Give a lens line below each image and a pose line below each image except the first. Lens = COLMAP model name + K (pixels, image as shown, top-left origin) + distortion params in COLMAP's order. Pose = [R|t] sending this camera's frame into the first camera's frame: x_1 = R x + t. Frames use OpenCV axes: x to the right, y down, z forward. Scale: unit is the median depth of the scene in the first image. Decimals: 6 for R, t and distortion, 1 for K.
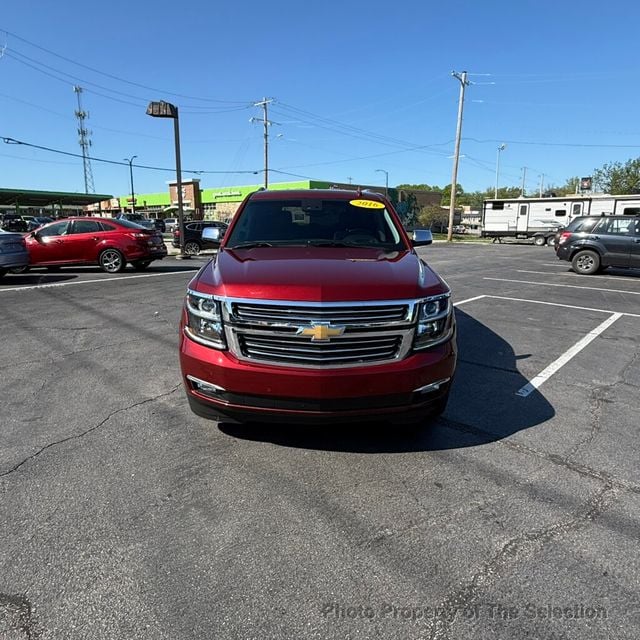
lens RADIAL K [[457.0, 0, 321.5], [0, 457.0, 317.0], [0, 0, 1]] dist [-0.000072, -0.001367]
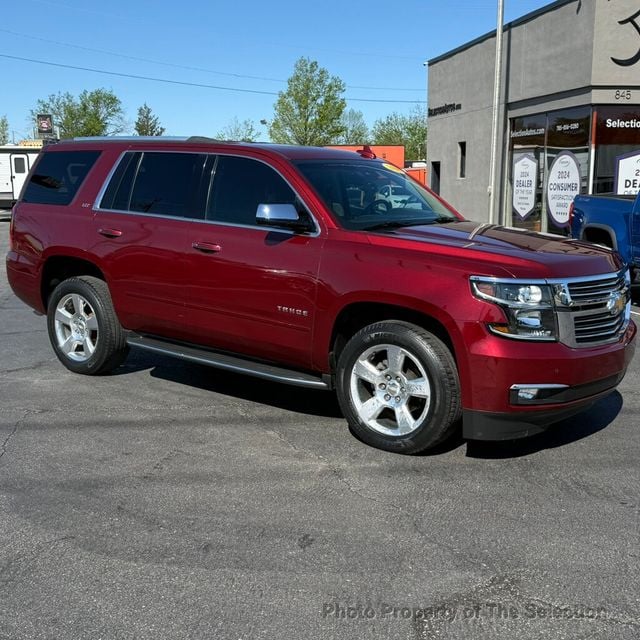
lens RADIAL K [[772.8, 0, 337.0], [0, 772.8, 324.8], [0, 0, 1]] dist [0.070696, 0.000000]
pose [[0.613325, -0.147520, 0.775932, -0.138047], [0.168058, 0.984281, 0.054293, -0.009126], [-0.771745, 0.097102, 0.628475, 0.034781]]
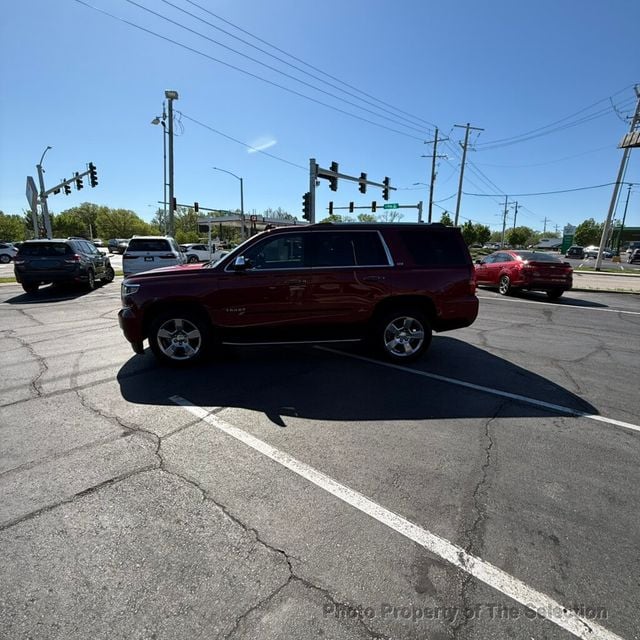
lens RADIAL K [[338.0, 0, 320.0], [0, 338.0, 320.2], [0, 0, 1]] dist [-0.005187, 0.003011]
pose [[0.038932, 0.210614, -0.976794, 0.155027], [-0.227842, 0.953655, 0.196544, -0.033598], [0.972919, 0.214903, 0.085115, 0.154709]]
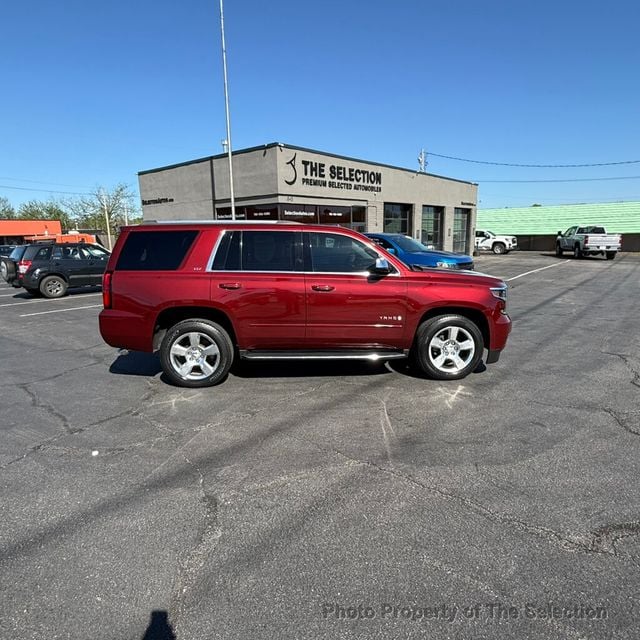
lens RADIAL K [[408.1, 0, 320.3], [0, 408.1, 321.2], [0, 0, 1]] dist [-0.007116, 0.006271]
pose [[-0.033062, -0.206754, 0.977834, -0.164007], [0.232620, 0.949908, 0.208715, -0.038436], [-0.972006, 0.234365, 0.016689, 0.152806]]
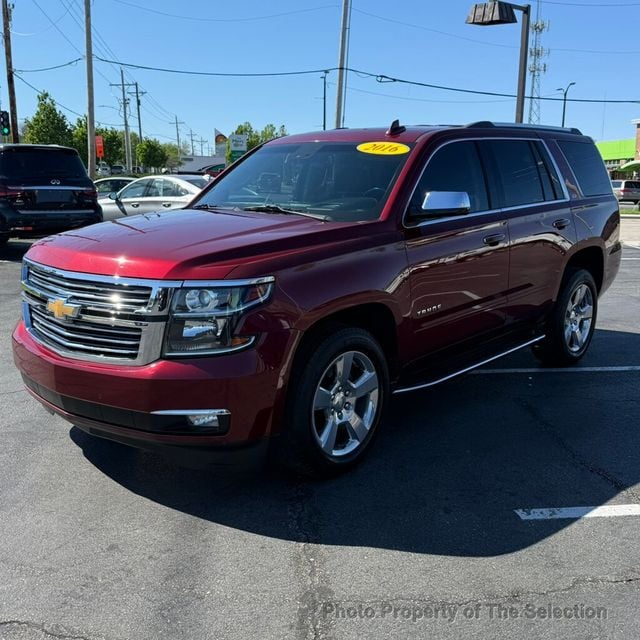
lens RADIAL K [[729.3, 0, 324.6], [0, 729.3, 314.6], [0, 0, 1]] dist [0.043778, 0.000000]
pose [[0.737511, 0.124956, -0.663674, 0.097327], [-0.145515, 0.989052, 0.024513, -0.004451], [0.659472, 0.078496, 0.747620, 0.028879]]
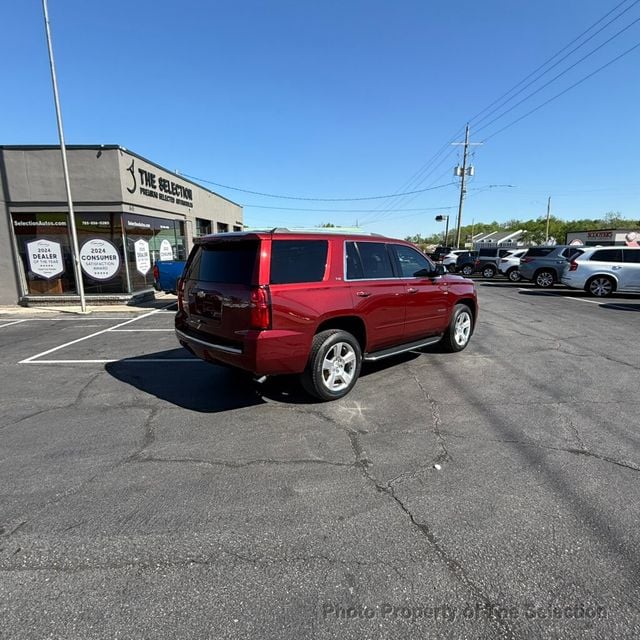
lens RADIAL K [[363.4, 0, 317.9], [0, 363.4, 321.6], [0, 0, 1]] dist [-0.002523, 0.000658]
pose [[-0.653670, -0.150319, 0.741701, -0.114774], [0.167542, 0.927010, 0.335532, -0.063951], [-0.738001, 0.343593, -0.580774, 0.267618]]
